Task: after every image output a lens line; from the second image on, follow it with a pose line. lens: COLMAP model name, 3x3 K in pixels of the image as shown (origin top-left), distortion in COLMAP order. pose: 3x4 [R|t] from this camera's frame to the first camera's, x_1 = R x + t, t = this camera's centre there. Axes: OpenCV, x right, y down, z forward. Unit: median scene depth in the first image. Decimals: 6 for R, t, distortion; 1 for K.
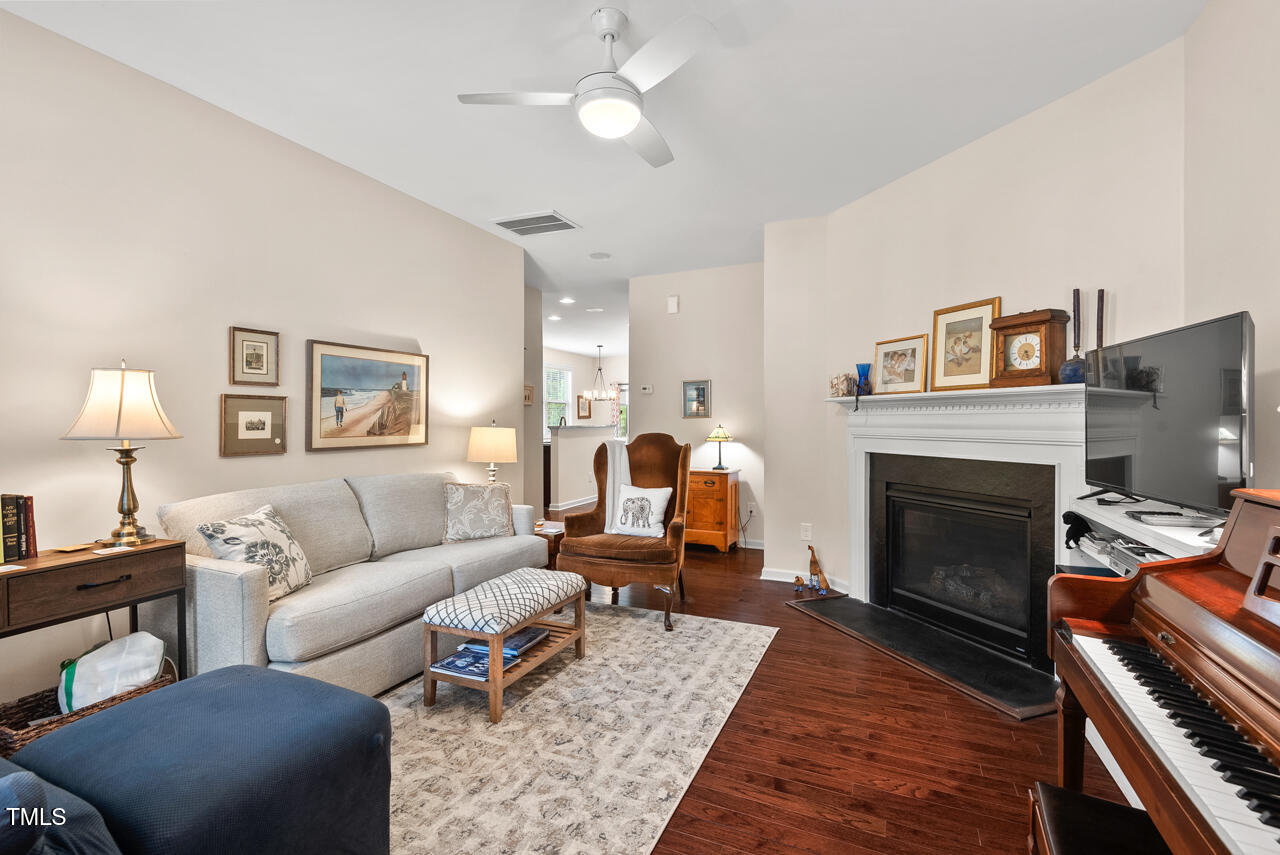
lens RADIAL K [[590.9, 0, 643.4], [0, 590.9, 424.6], [0, 0, 1]] dist [0.027942, -0.007305]
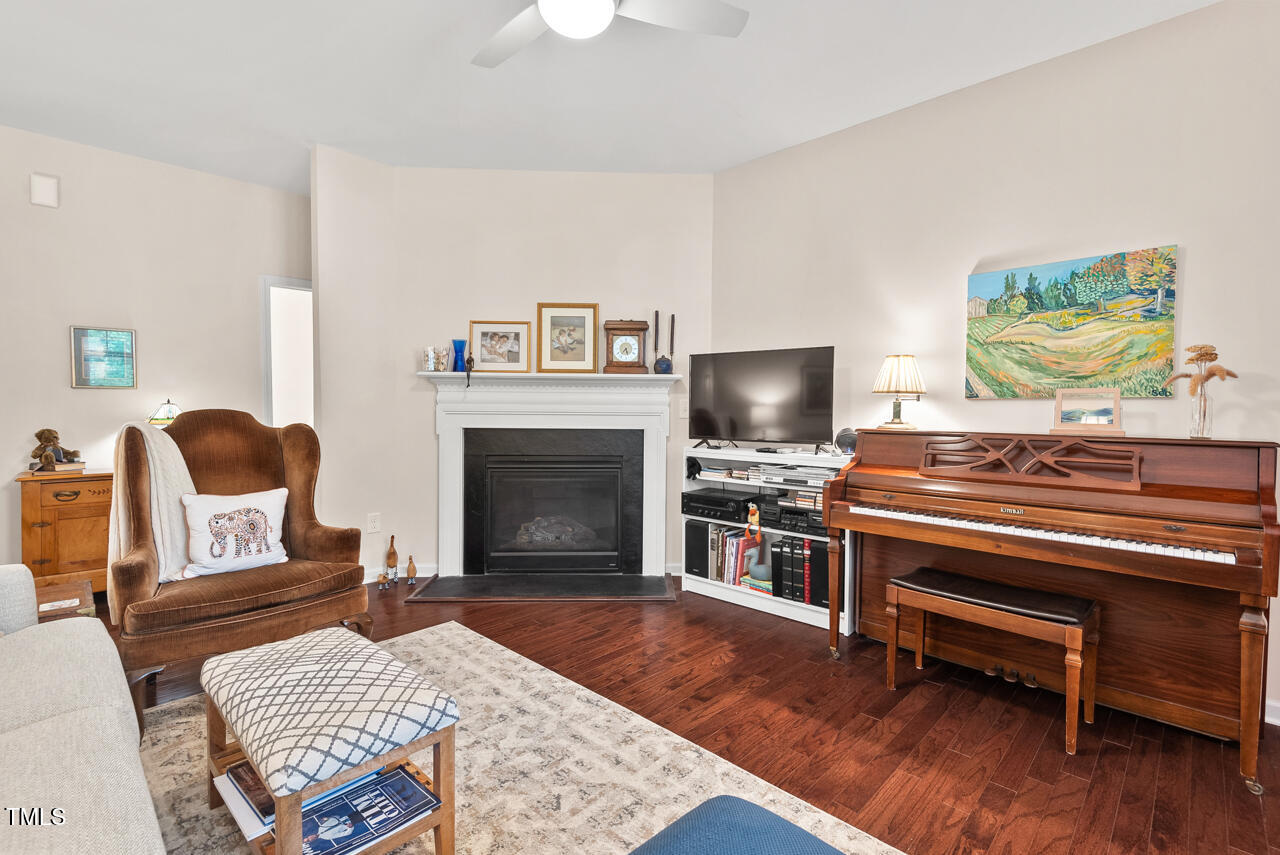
lens RADIAL K [[590.9, 0, 647.4], [0, 590.9, 416.4], [0, 0, 1]] dist [0.027942, -0.007305]
pose [[0.323934, -0.013104, 0.945989, -0.578988], [-0.002020, 0.999892, 0.014542, 0.013975], [-0.946078, -0.006622, 0.323872, 0.450064]]
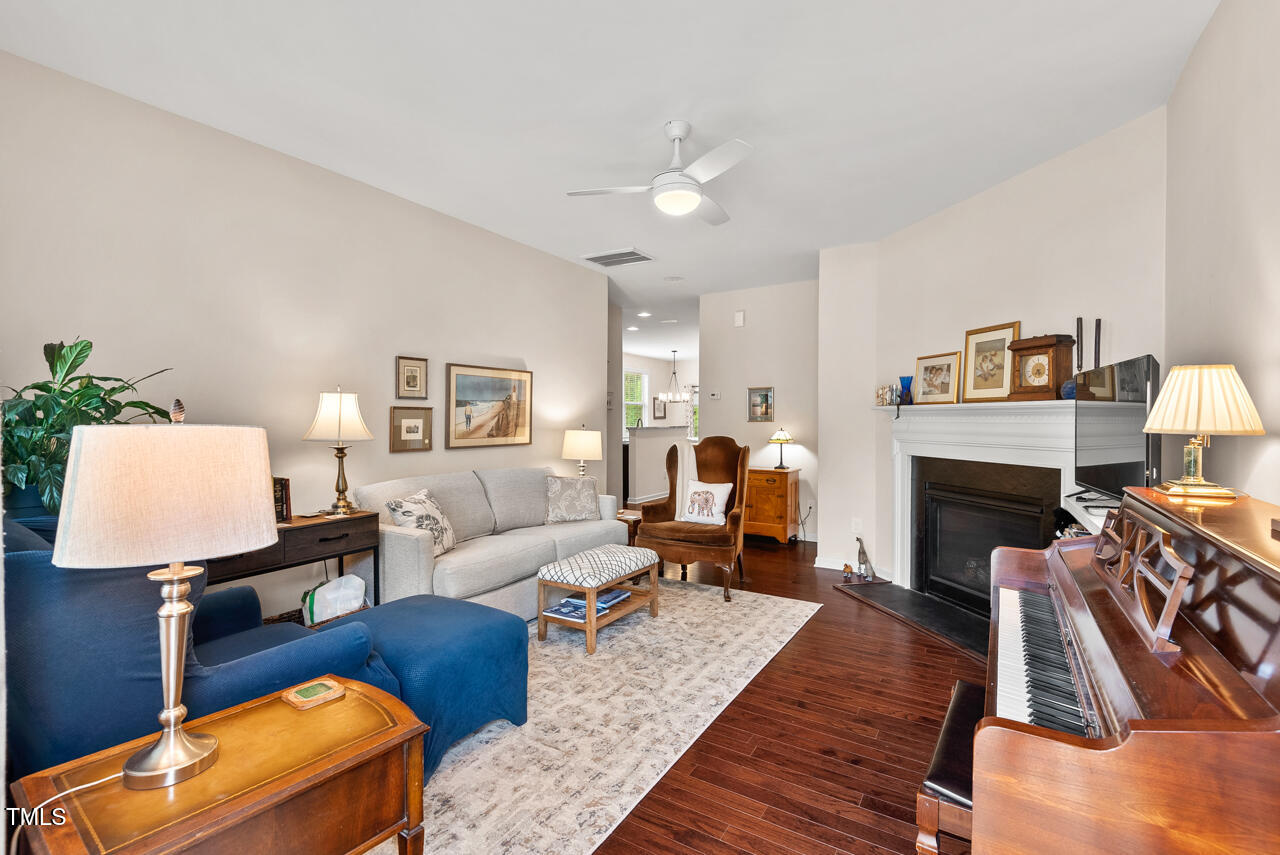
lens RADIAL K [[590.9, 0, 634.0], [0, 590.9, 425.6], [0, 0, 1]] dist [0.027942, -0.007305]
pose [[0.989599, 0.004782, -0.143773, 0.028245], [-0.004075, 0.999978, 0.005210, -0.016052], [0.143795, -0.004570, 0.989597, -0.231109]]
